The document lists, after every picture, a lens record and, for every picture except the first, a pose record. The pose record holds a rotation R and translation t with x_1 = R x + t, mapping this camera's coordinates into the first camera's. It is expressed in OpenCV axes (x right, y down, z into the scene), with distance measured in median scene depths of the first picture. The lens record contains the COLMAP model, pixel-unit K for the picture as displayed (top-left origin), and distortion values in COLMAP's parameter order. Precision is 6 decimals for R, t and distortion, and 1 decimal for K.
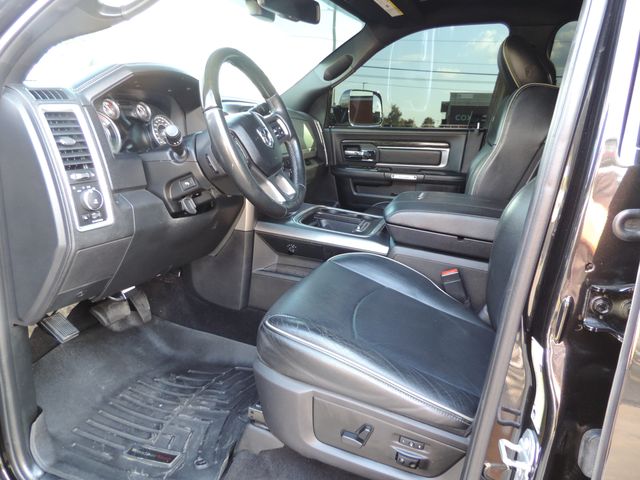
lens RADIAL K [[453.2, 0, 320.0], [0, 453.2, 240.0], [0, 0, 1]] dist [-0.073807, -0.000246]
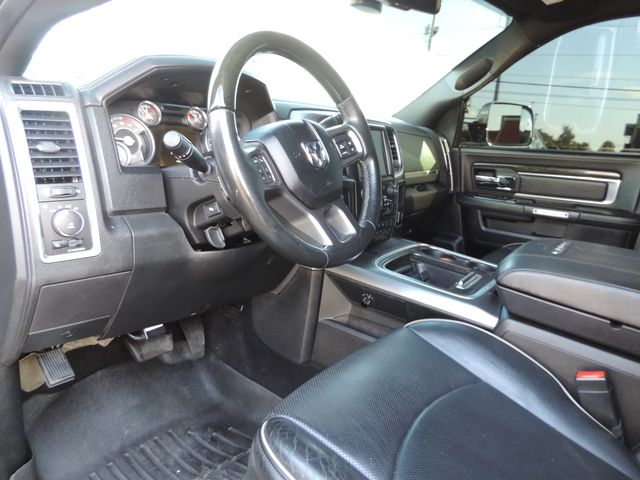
lens RADIAL K [[451.1, 0, 319.7], [0, 451.1, 231.3], [0, 0, 1]] dist [-0.039015, 0.000929]
pose [[0.942701, 0.092651, -0.320517, 0.102891], [-0.110194, 0.993221, -0.036995, -0.062721], [0.314917, 0.070194, 0.946520, 0.258747]]
